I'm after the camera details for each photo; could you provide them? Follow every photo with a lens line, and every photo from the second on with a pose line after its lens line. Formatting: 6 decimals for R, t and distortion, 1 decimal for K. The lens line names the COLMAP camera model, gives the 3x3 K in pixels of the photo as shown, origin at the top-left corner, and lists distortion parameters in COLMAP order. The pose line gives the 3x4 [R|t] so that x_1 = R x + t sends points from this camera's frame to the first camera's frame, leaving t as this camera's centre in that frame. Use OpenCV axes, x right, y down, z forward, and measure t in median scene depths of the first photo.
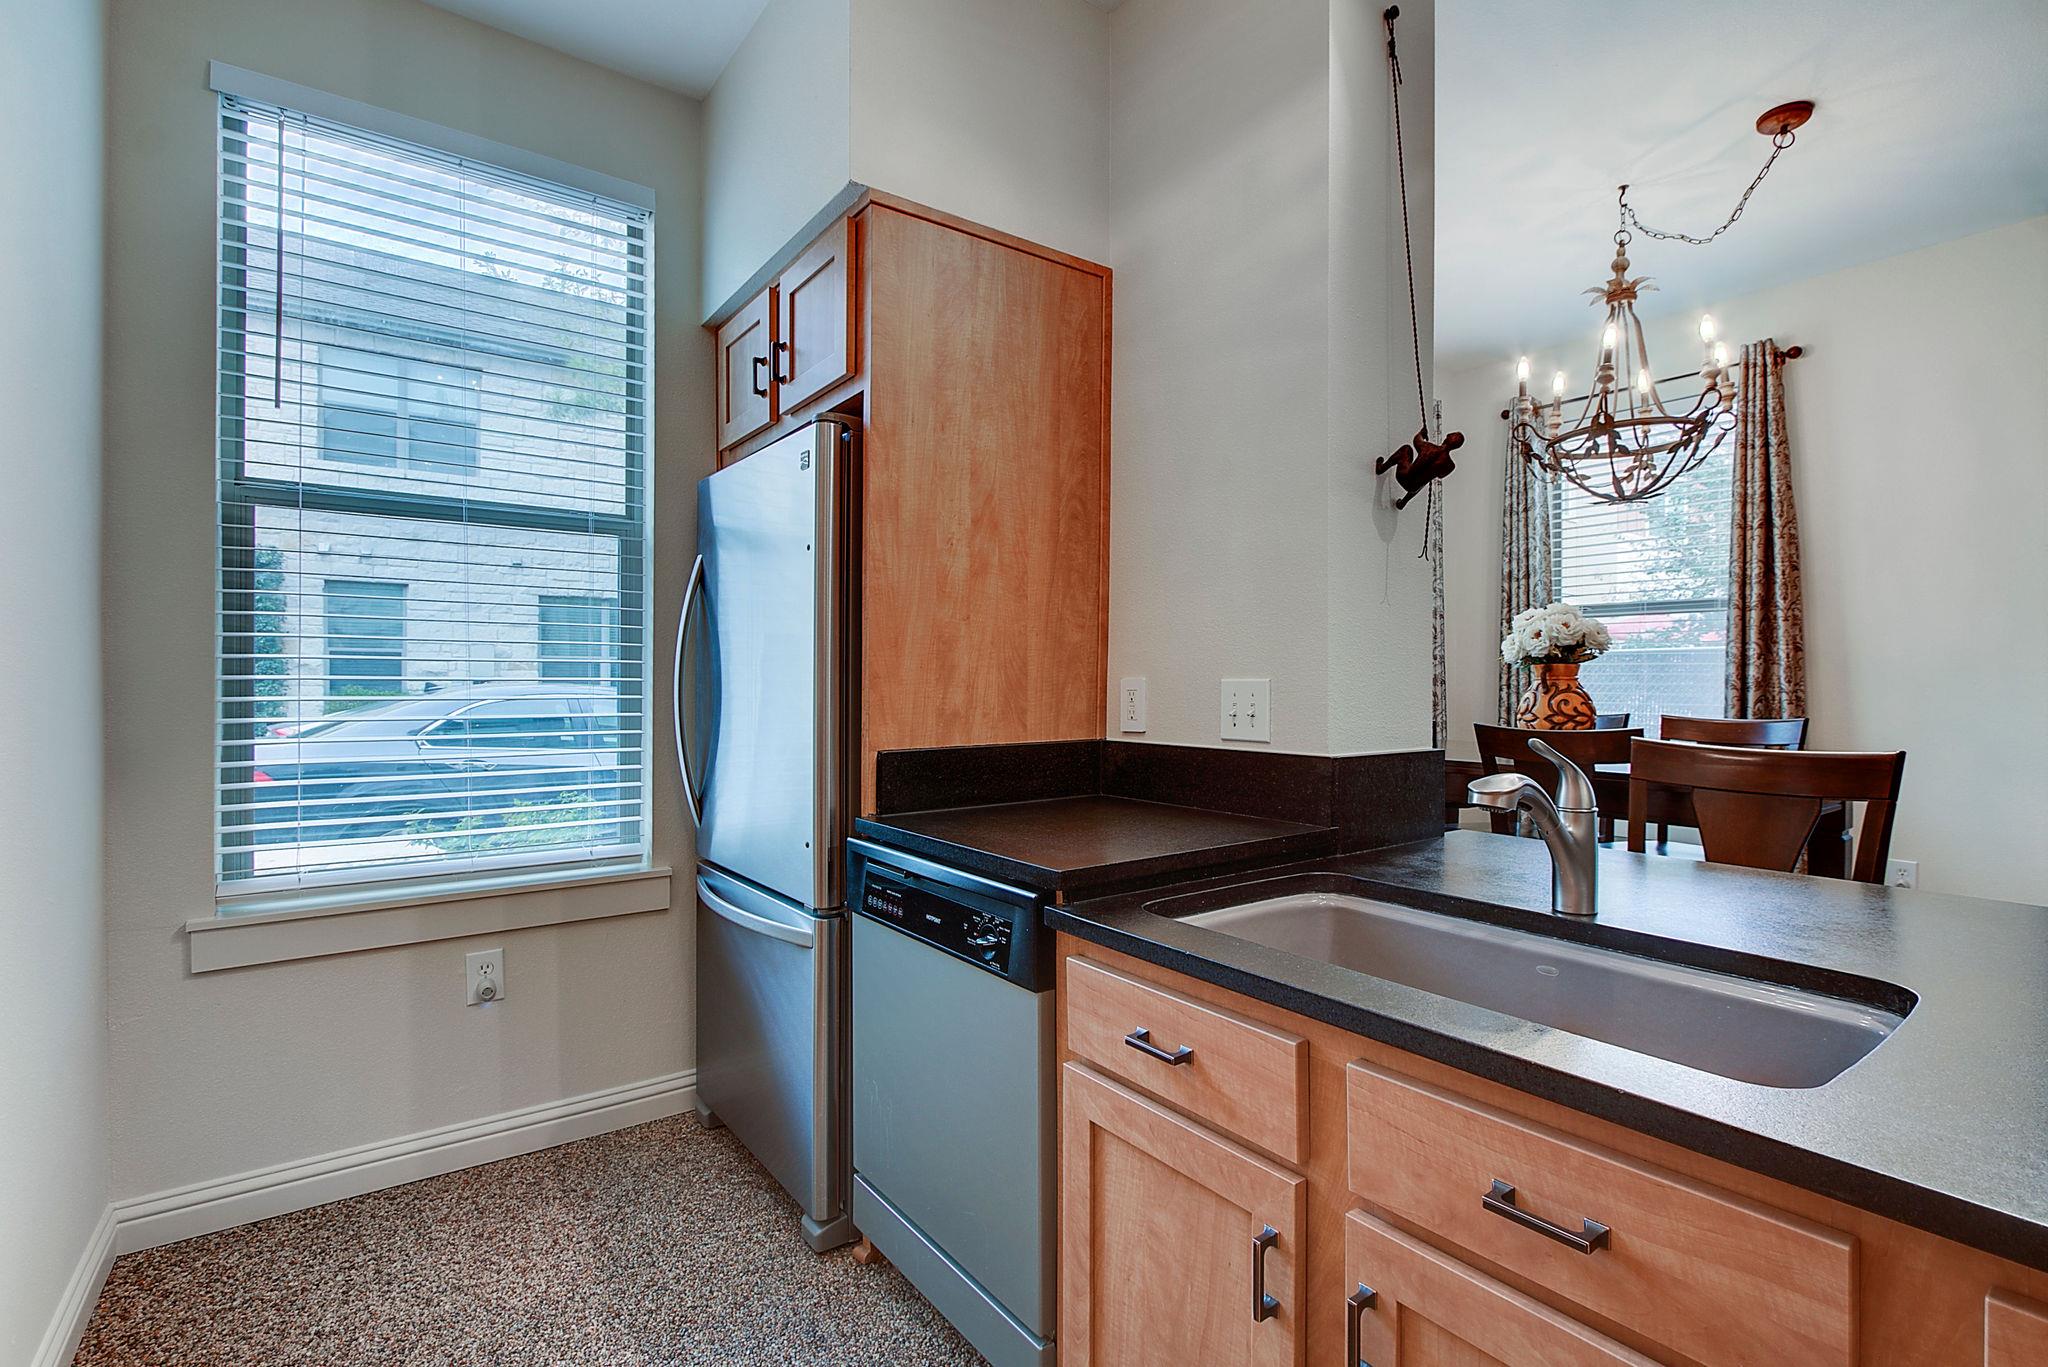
lens RADIAL K [[936.6, 0, 1029.1], [0, 936.6, 688.0], [0, 0, 1]] dist [-0.011768, 0.000939]
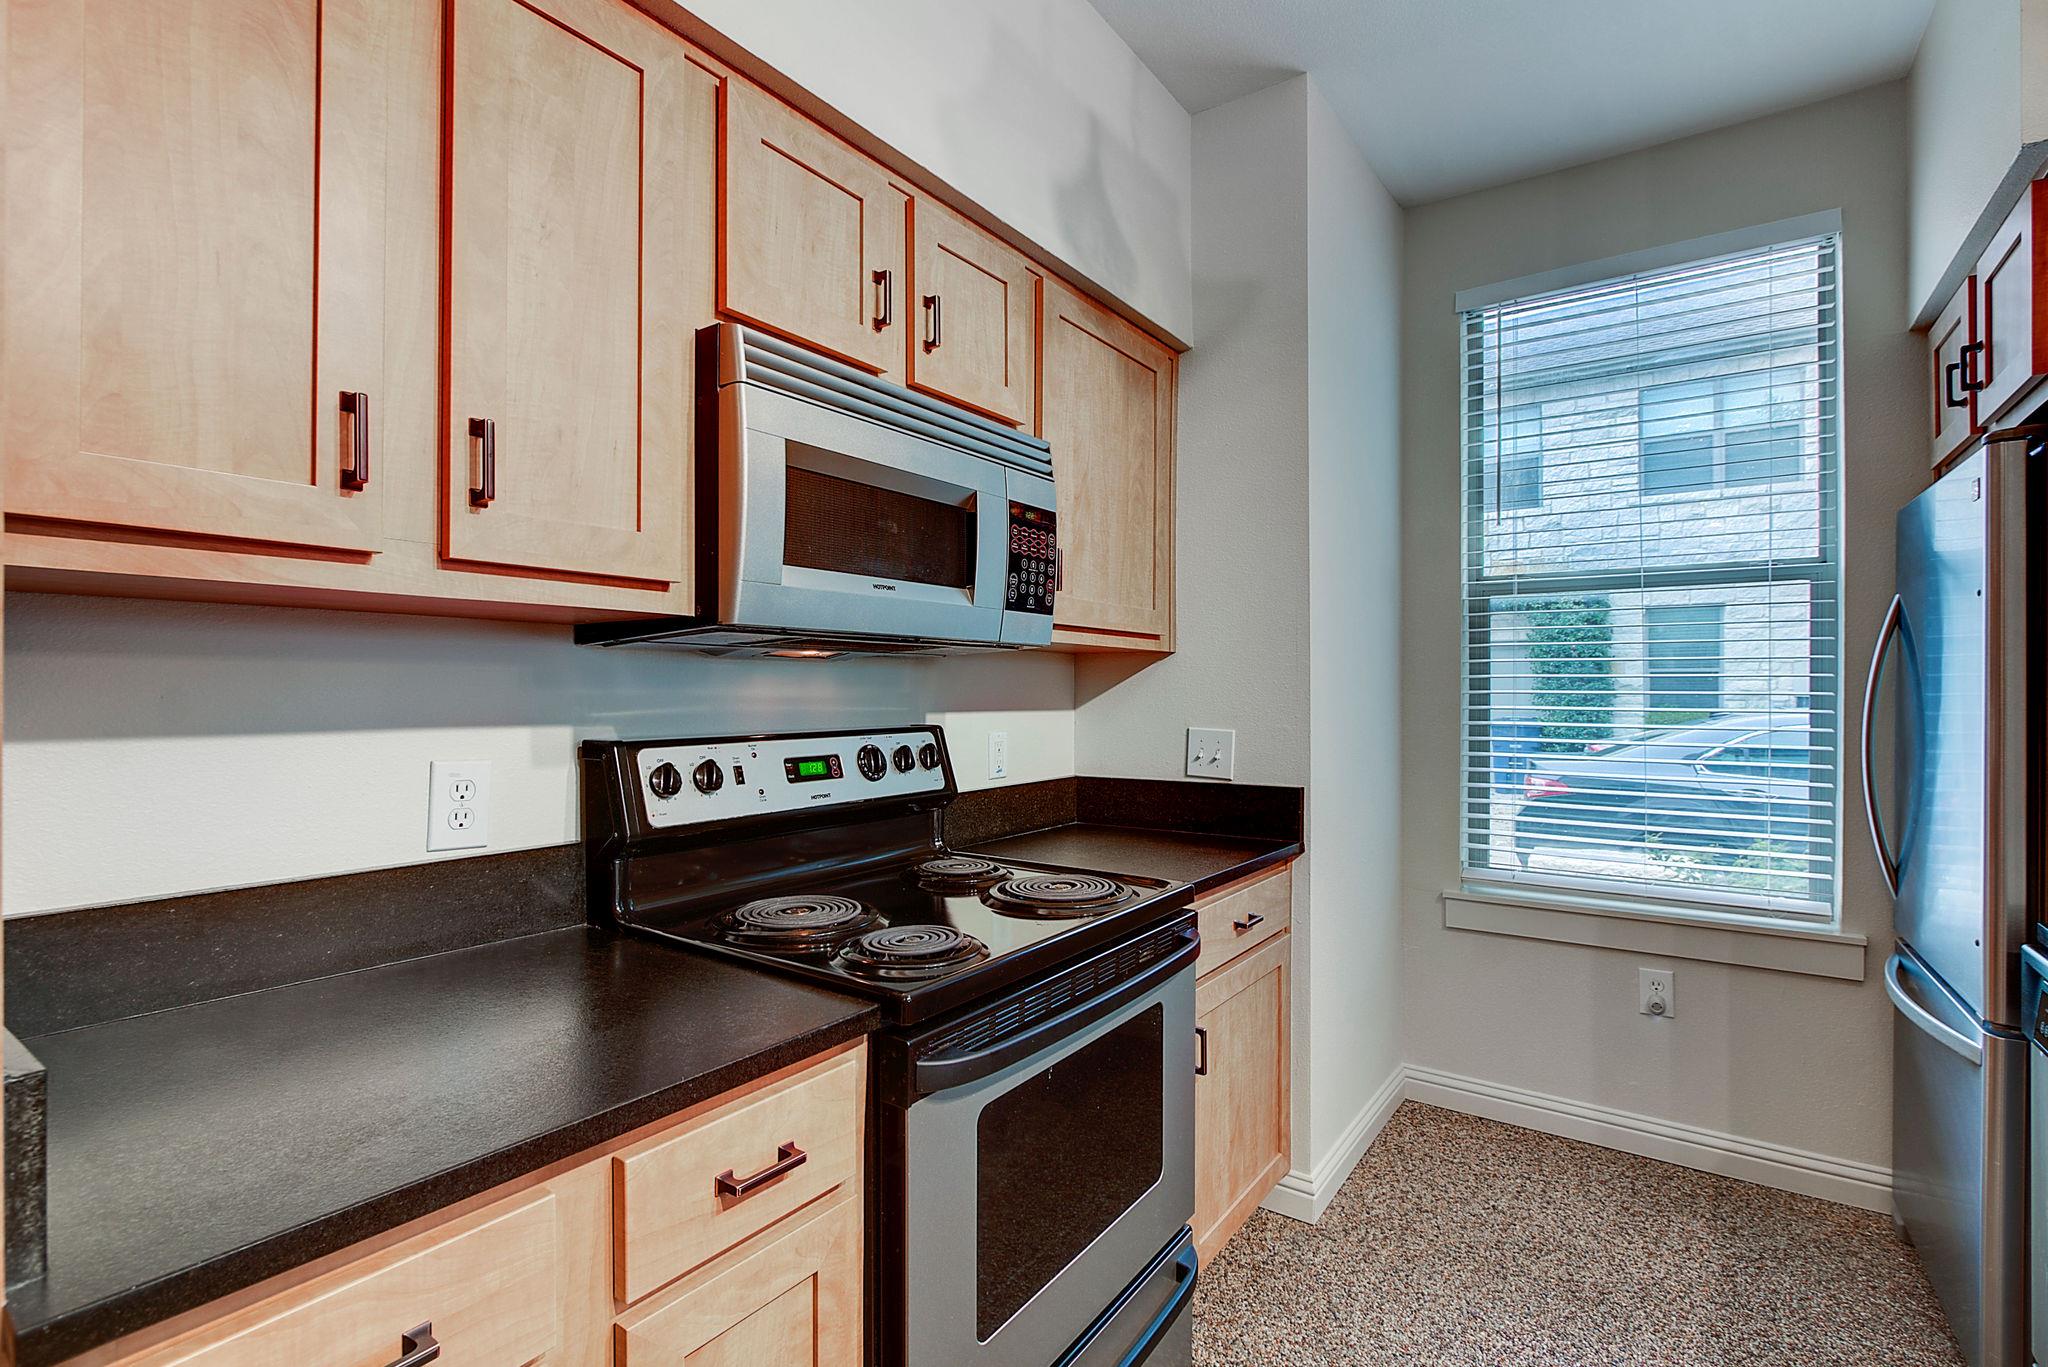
lens RADIAL K [[955.1, 0, 1024.1], [0, 955.1, 691.6], [0, 0, 1]] dist [-0.011521, 0.000547]
pose [[0.300630, 0.000325, -0.953741, 0.289371], [-0.002654, 0.999996, -0.000496, -0.052491], [0.953737, 0.002681, 0.300630, -0.073440]]
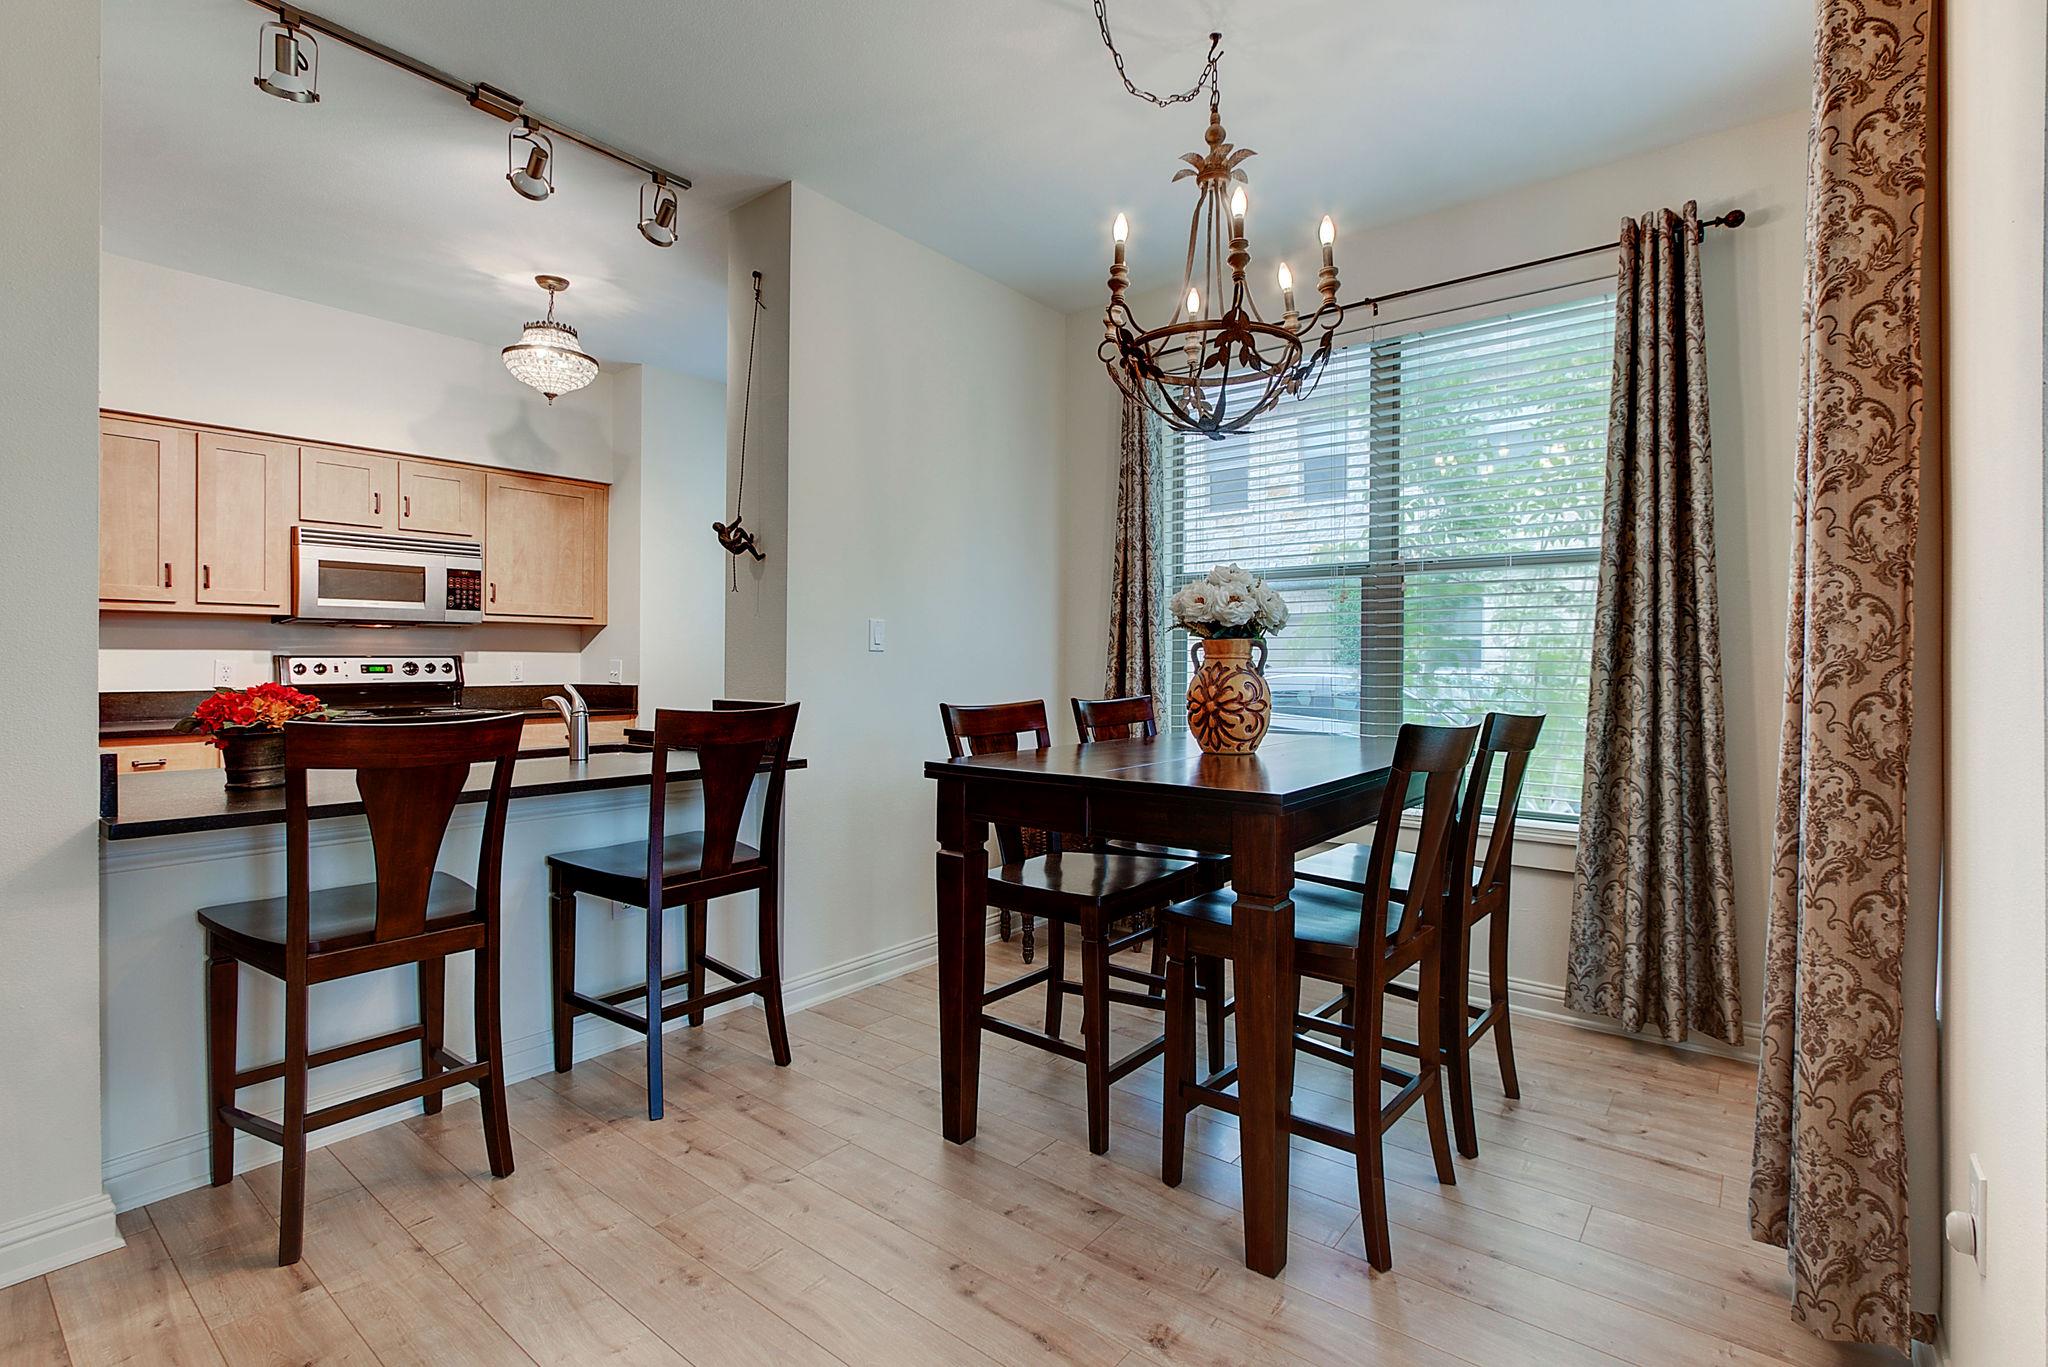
lens RADIAL K [[948.0, 0, 1024.0], [0, 948.0, 683.5], [0, 0, 1]] dist [-0.004496, -0.000355]
pose [[0.245491, 0.016702, -0.969255, 2.075780], [0.003655, 0.999829, 0.018155, 0.017638], [0.969392, -0.008000, 0.245388, 0.991082]]
